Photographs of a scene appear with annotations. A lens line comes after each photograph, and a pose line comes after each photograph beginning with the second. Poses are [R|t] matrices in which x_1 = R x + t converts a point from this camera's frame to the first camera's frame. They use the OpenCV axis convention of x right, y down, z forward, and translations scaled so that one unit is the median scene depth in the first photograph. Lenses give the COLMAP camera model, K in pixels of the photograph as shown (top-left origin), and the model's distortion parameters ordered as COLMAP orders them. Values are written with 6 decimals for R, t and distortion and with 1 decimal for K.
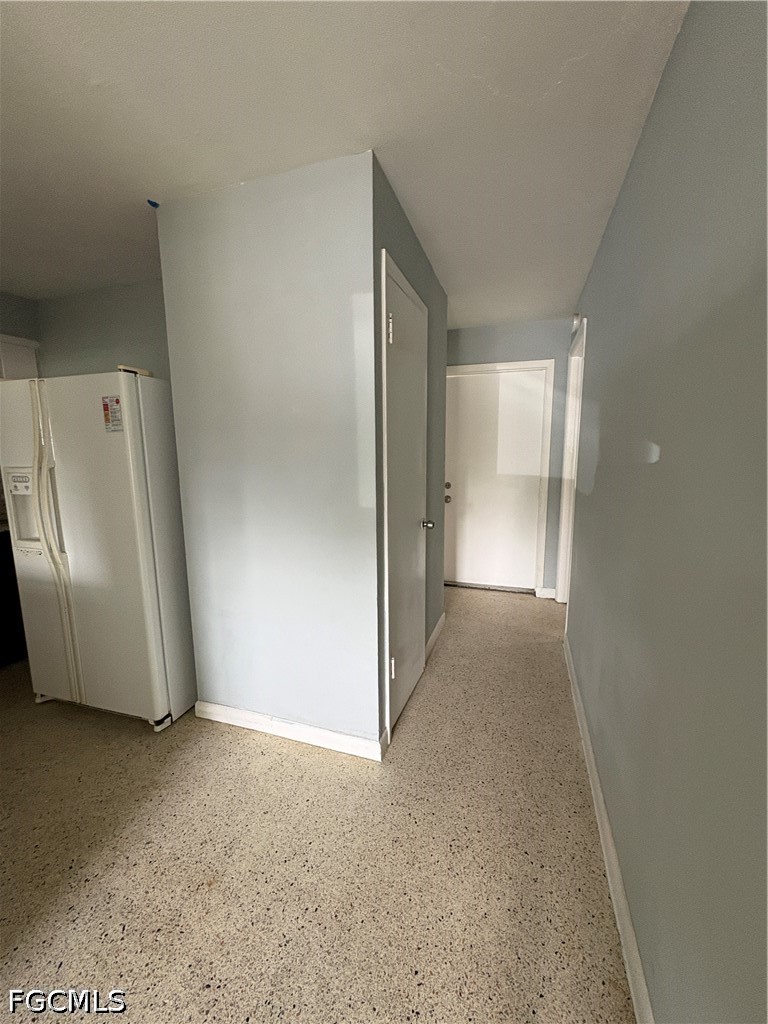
lens RADIAL K [[408.1, 0, 384.0], [0, 408.1, 512.0], [0, 0, 1]] dist [0.000318, 0.000038]
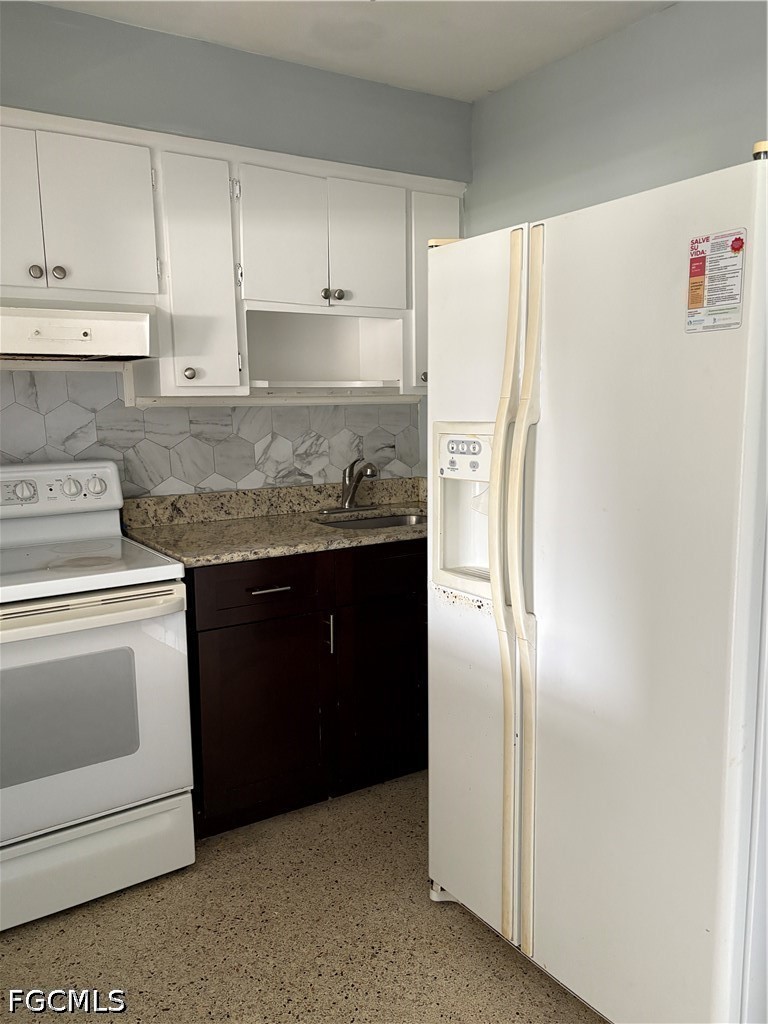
lens RADIAL K [[763.1, 0, 384.0], [0, 763.1, 512.0], [0, 0, 1]] dist [0.126101, -0.163942]
pose [[0.784222, 0.087455, -0.614287, -0.404628], [-0.089525, 0.995606, 0.027452, -0.020969], [0.613988, 0.033466, 0.788605, 0.233907]]
